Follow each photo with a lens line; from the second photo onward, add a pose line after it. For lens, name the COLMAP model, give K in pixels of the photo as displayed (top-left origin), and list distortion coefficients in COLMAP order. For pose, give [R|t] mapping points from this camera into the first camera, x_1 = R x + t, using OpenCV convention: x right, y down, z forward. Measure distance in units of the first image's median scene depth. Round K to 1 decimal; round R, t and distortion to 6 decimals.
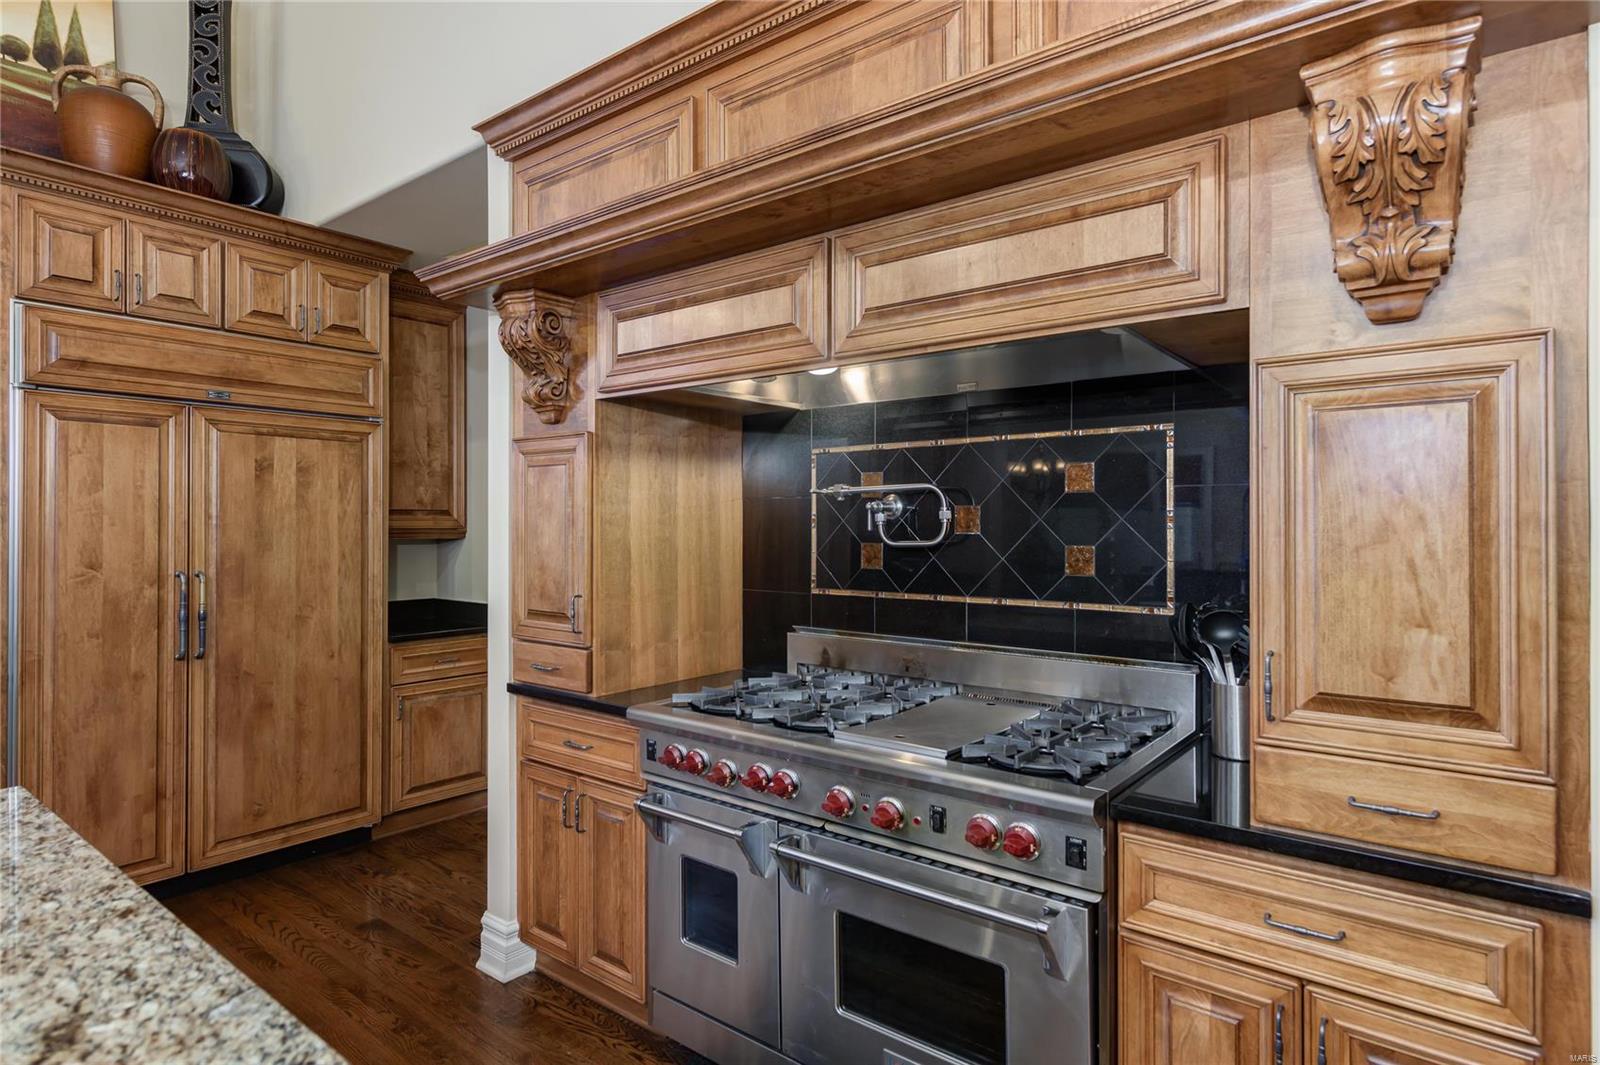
lens RADIAL K [[891.2, 0, 781.6], [0, 891.2, 518.7], [0, 0, 1]] dist [0.005733, -0.001212]
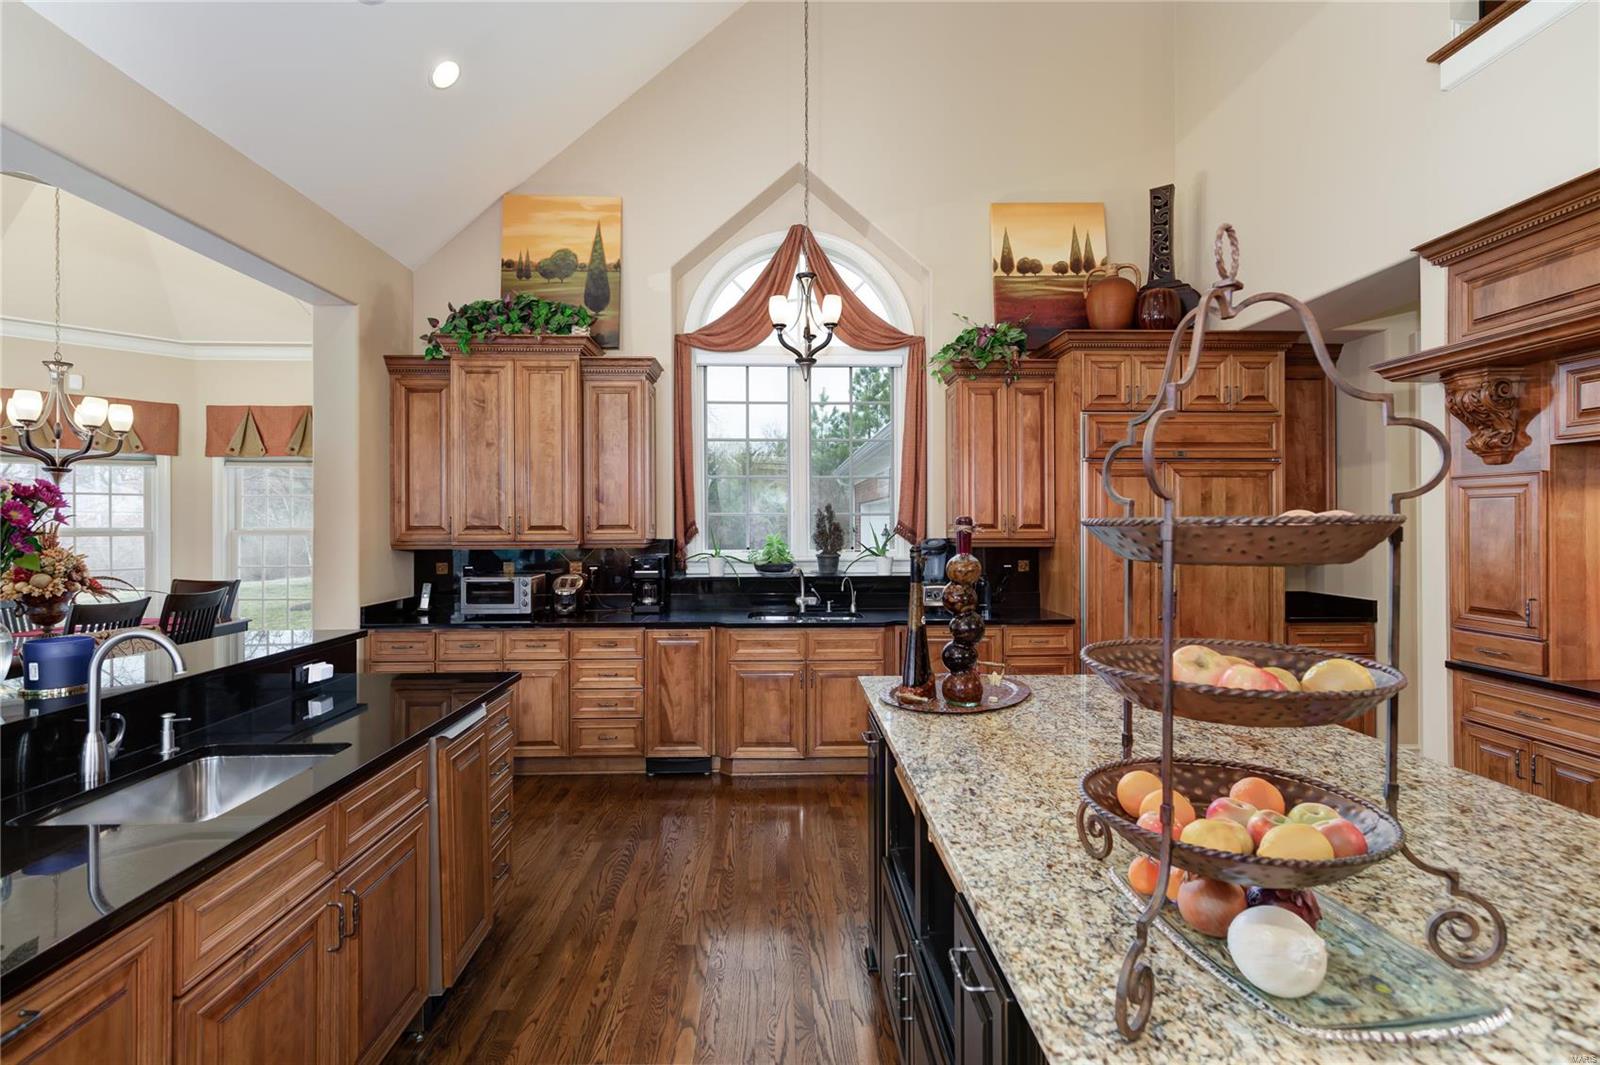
lens RADIAL K [[742.1, 0, 796.6], [0, 742.1, 524.4], [0, 0, 1]] dist [0.004214, -0.000826]
pose [[0.649190, -0.000280, -0.760626, -0.085612], [0.005548, 0.999975, 0.004367, -0.027132], [0.760606, -0.007055, 0.649176, -0.424880]]
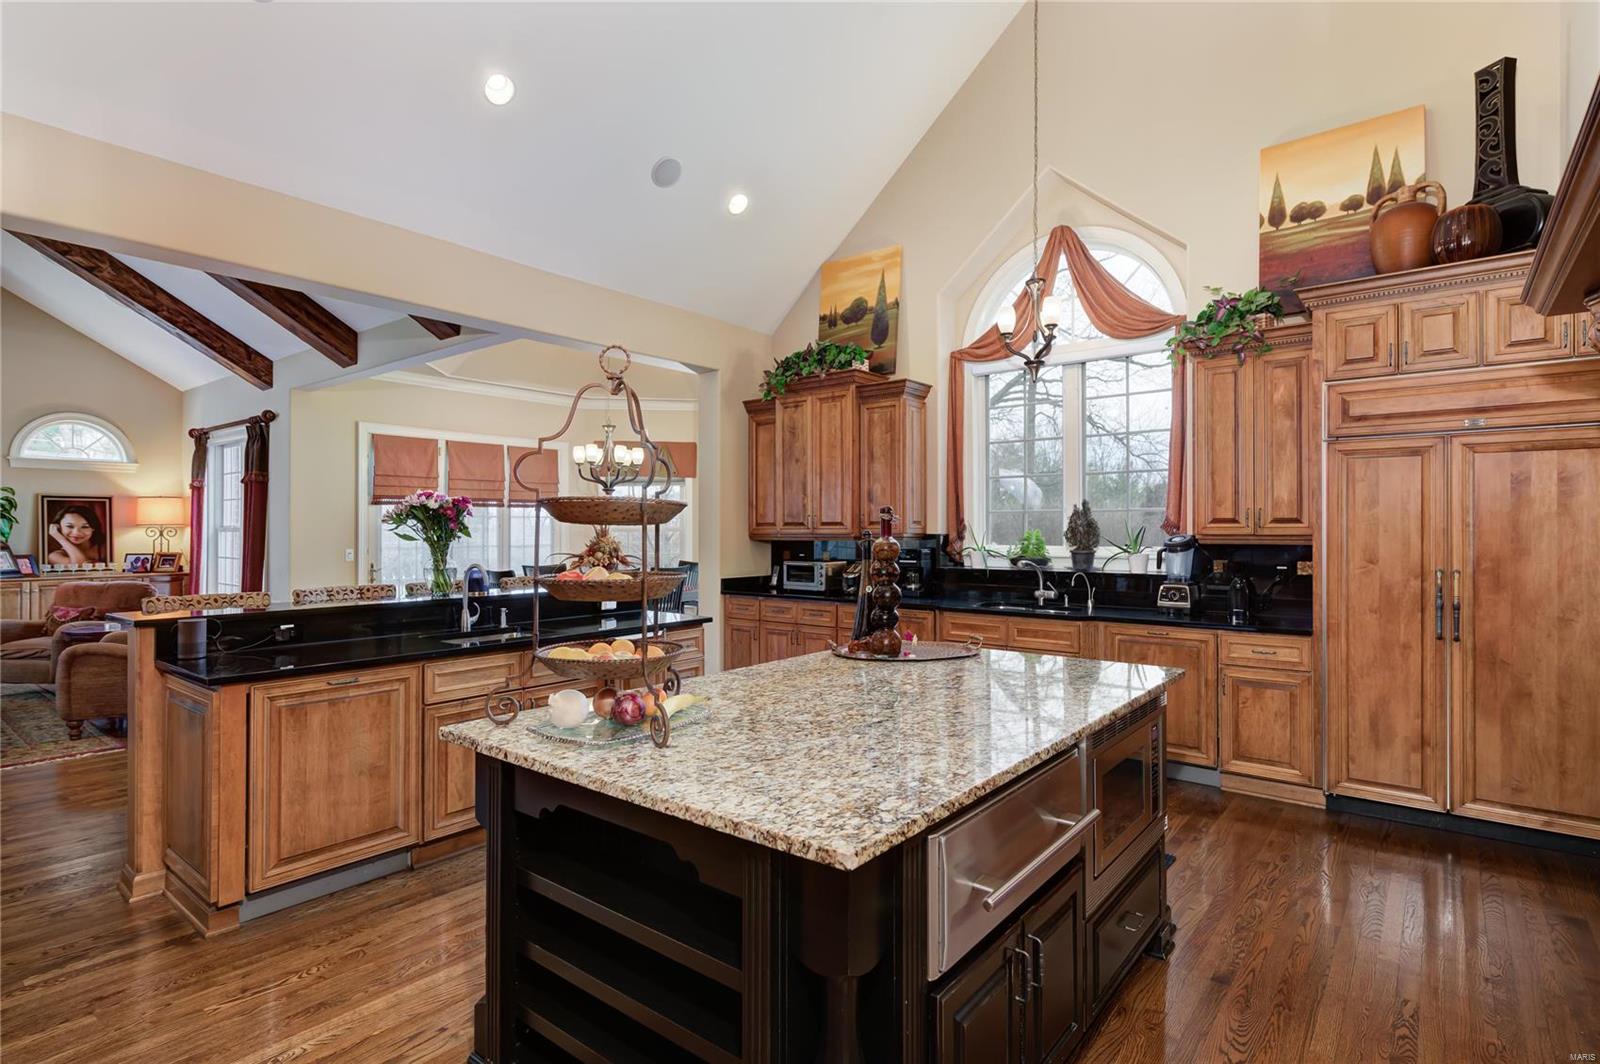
lens RADIAL K [[788.3, 0, 818.8], [0, 788.3, 530.0], [0, 0, 1]] dist [0.009770, -0.006145]
pose [[0.004226, 0.000126, -0.999991, 0.489819], [0.004887, 0.999988, 0.000147, 0.000175], [0.999979, -0.004887, 0.004226, 0.142867]]
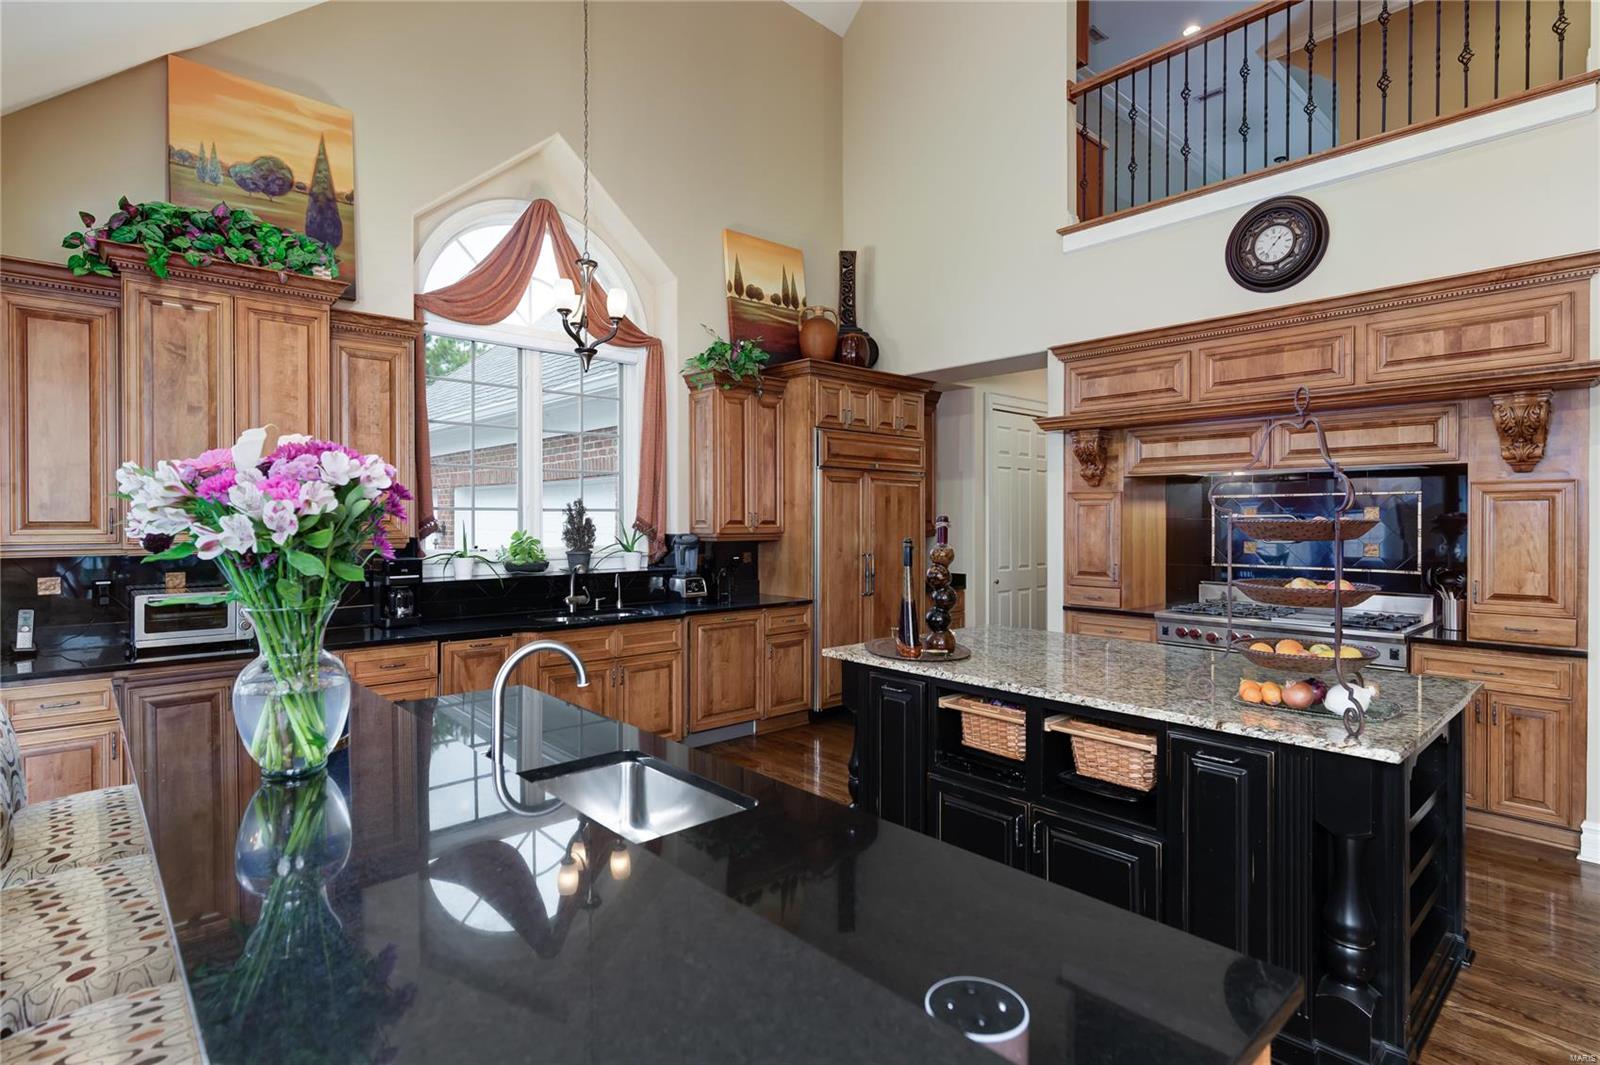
lens RADIAL K [[788.3, 0, 800.9], [0, 788.3, 522.4], [0, 0, 1]] dist [0.009770, -0.006145]
pose [[0.986448, 0.002467, -0.164056, -0.580926], [-0.000825, 0.999949, 0.010075, -0.032815], [0.164073, -0.009803, 0.986400, -0.923098]]
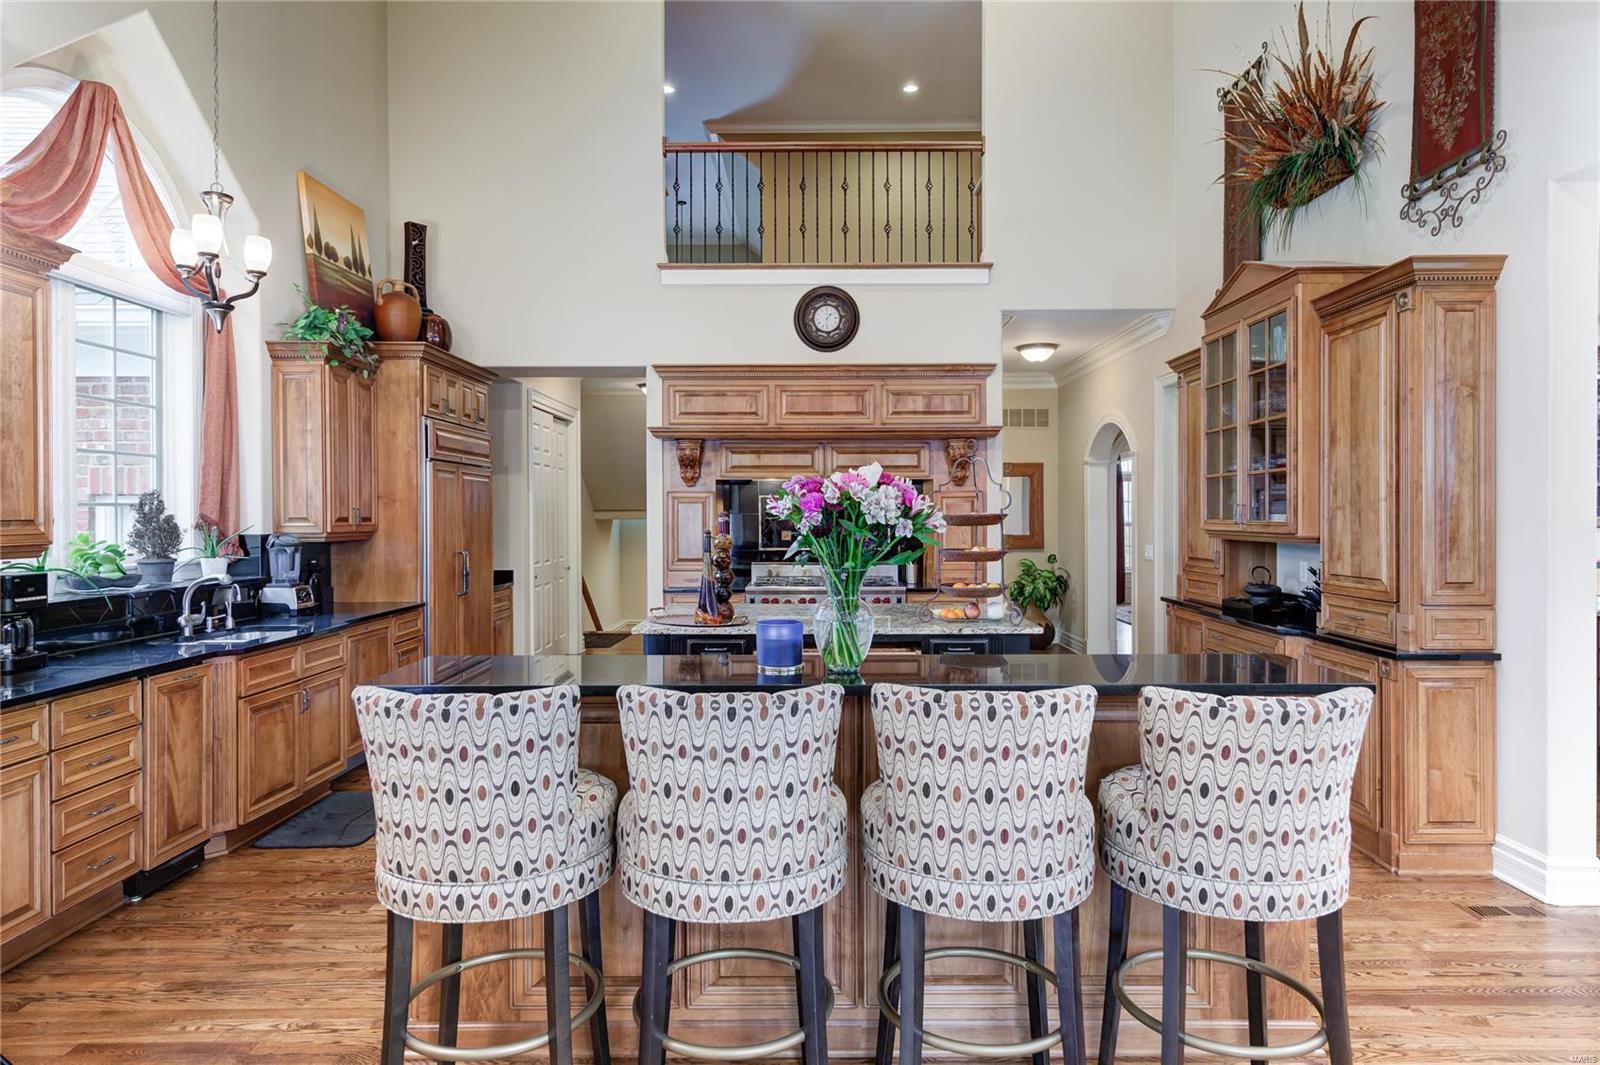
lens RADIAL K [[895.2, 0, 796.3], [0, 895.2, 528.8], [0, 0, 1]] dist [-0.003507, -0.001493]
pose [[0.794801, -0.012057, 0.606750, -1.437239], [-0.001305, 0.999766, 0.021576, -0.036007], [-0.606868, -0.017941, 0.794600, -1.144285]]
